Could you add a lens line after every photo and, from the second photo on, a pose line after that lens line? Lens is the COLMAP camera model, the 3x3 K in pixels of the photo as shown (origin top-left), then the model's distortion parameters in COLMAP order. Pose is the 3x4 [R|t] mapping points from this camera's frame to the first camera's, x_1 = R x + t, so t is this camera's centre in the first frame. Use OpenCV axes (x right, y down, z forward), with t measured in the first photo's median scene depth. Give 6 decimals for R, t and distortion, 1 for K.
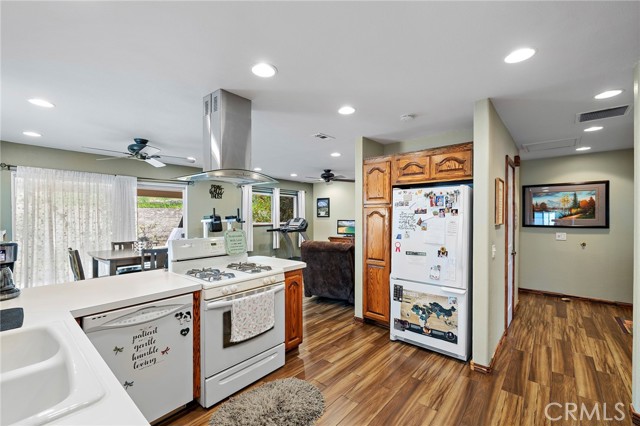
lens RADIAL K [[271.0, 0, 323.9], [0, 271.0, 217.0], [0, 0, 1]] dist [0.002207, 0.001664]
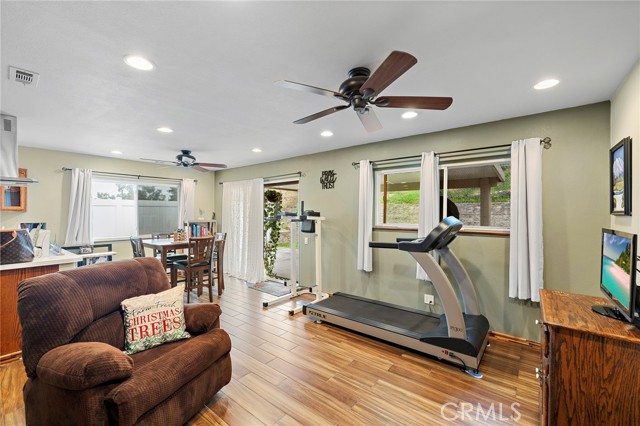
lens RADIAL K [[271.0, 0, 318.9], [0, 271.0, 212.1], [0, 0, 1]] dist [0.002207, 0.001664]
pose [[0.012709, -0.000953, -0.999919, 0.361338], [-0.003479, 0.999993, -0.000997, -0.002326], [0.999913, 0.003491, 0.012706, 0.984441]]
